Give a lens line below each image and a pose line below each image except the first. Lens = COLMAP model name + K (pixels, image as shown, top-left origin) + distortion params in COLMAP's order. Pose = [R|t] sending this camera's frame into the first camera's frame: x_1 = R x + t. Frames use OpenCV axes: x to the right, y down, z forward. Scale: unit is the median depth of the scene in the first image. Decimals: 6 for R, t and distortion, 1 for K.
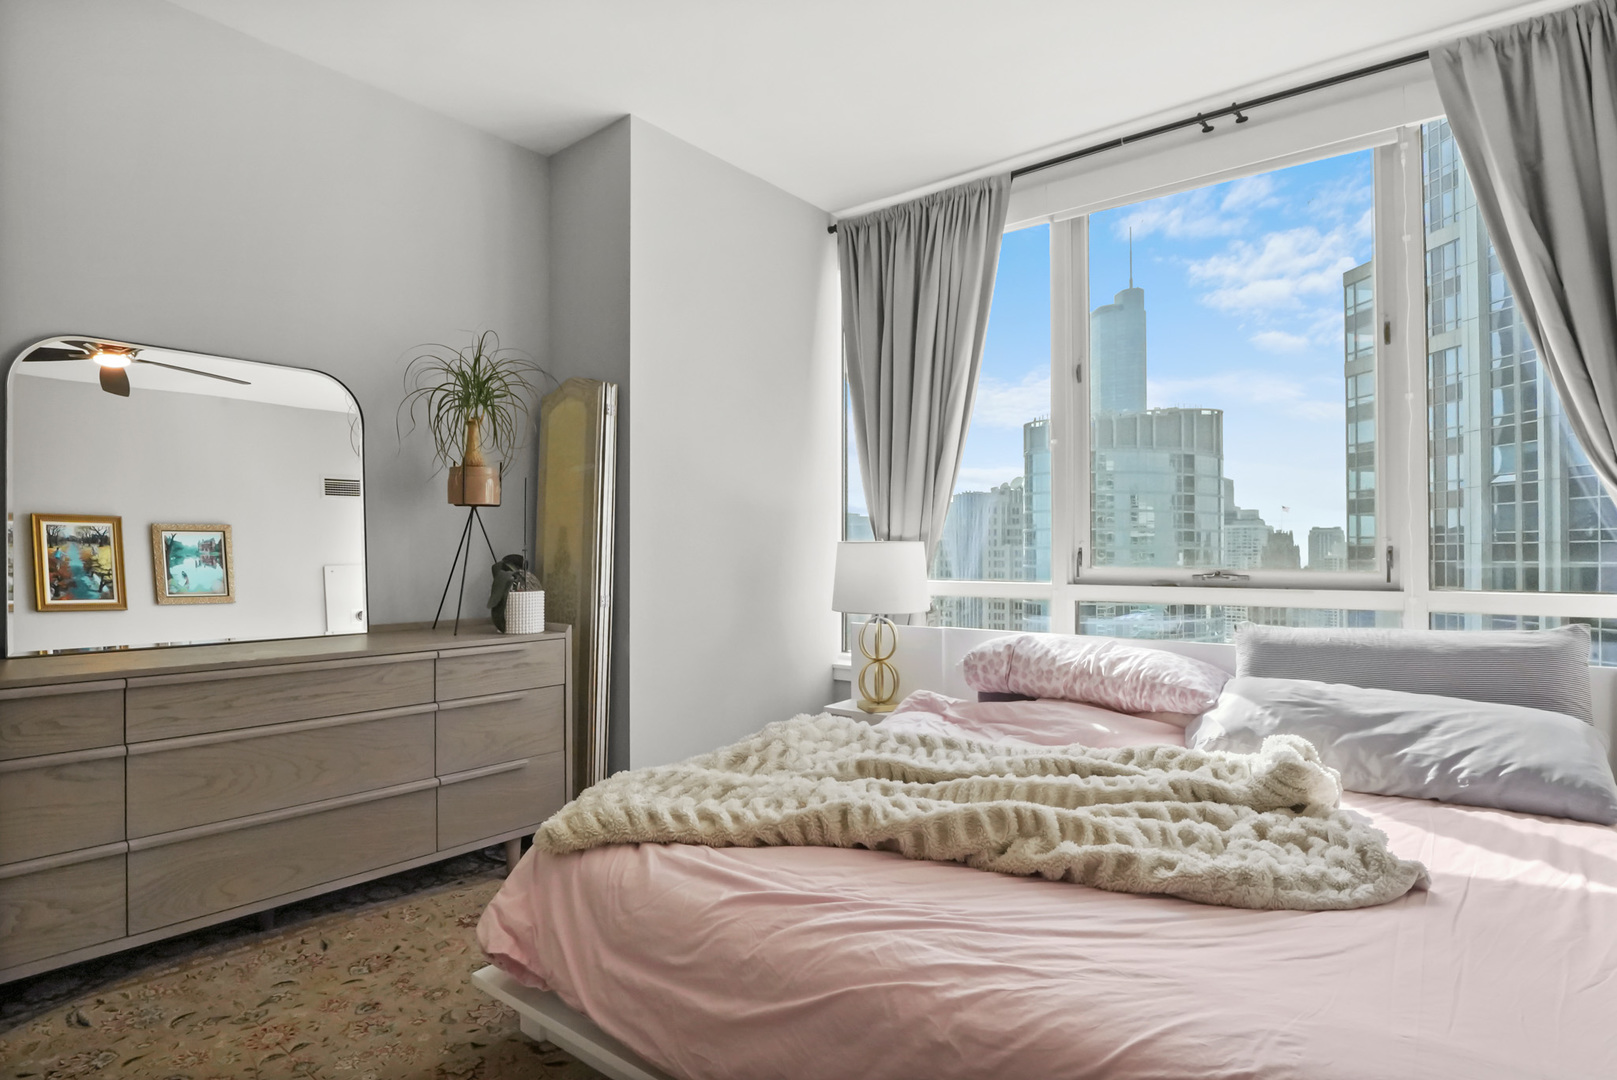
lens RADIAL K [[852.5, 0, 808.5], [0, 852.5, 540.0], [0, 0, 1]] dist [-0.002248, -0.000840]
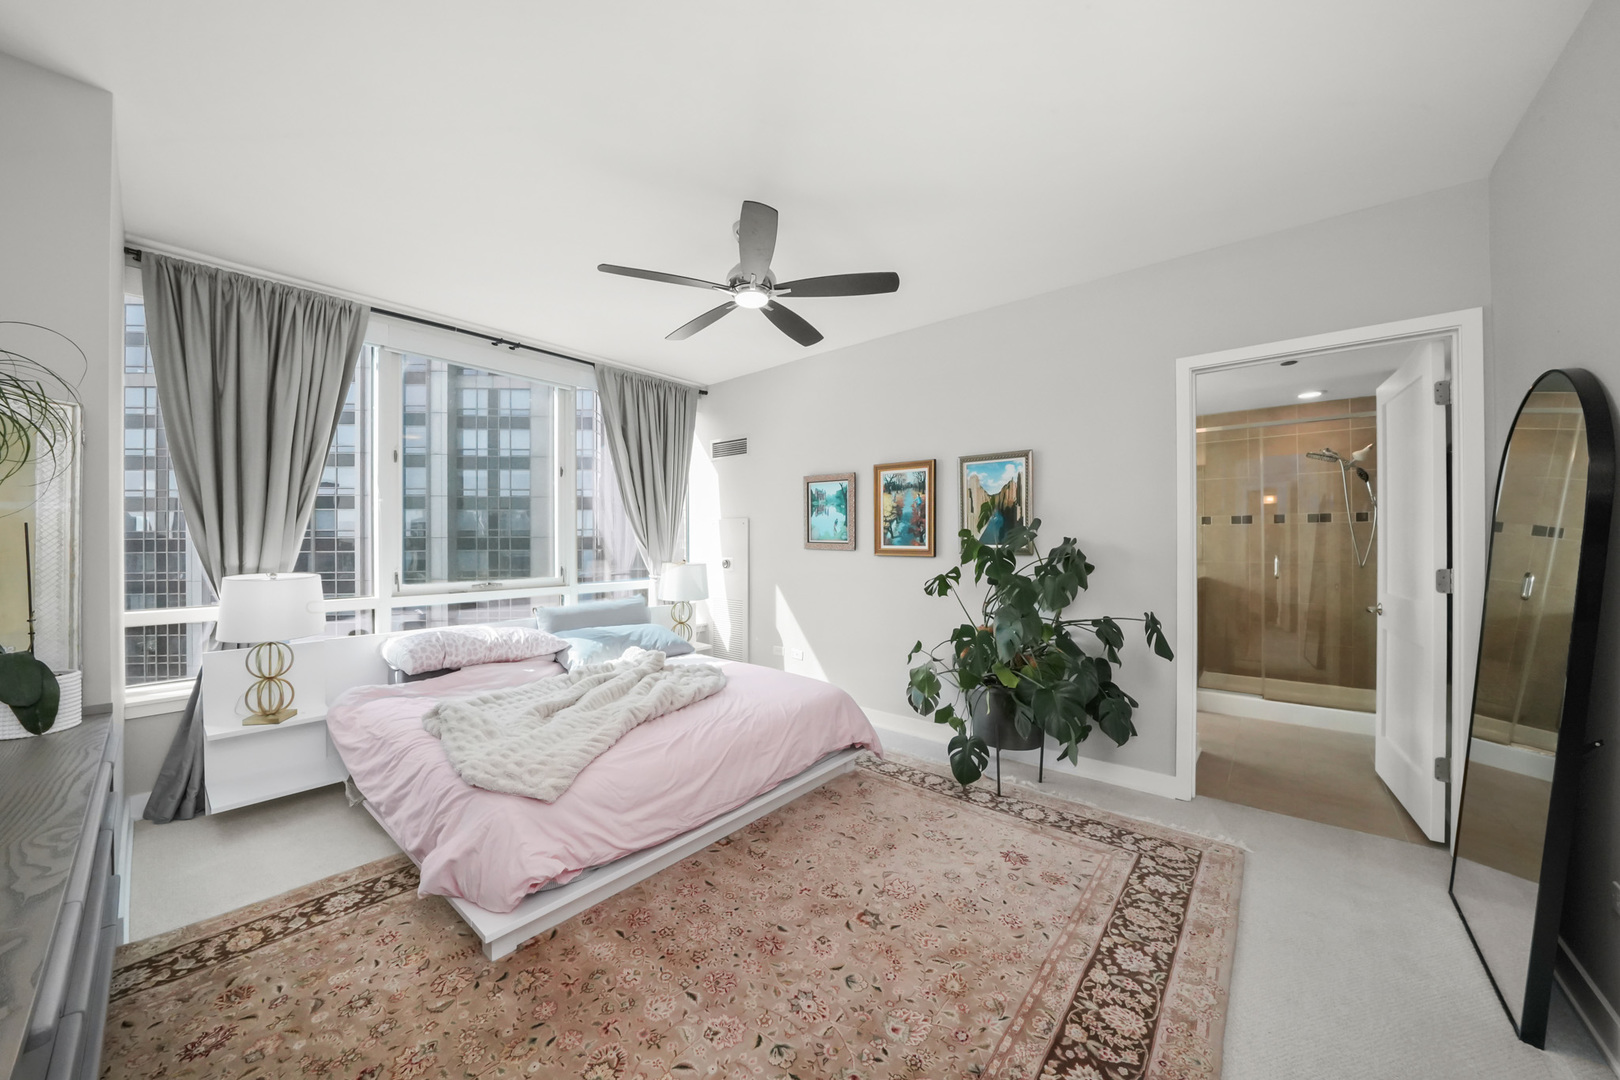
lens RADIAL K [[562.8, 0, 798.5], [0, 562.8, 540.9], [0, 0, 1]] dist [-0.031769, 0.004176]
pose [[0.036720, -0.002914, 0.999321, -0.736377], [-0.011752, 0.999925, 0.003348, -0.065945], [-0.999257, -0.011867, 0.036683, 0.293964]]
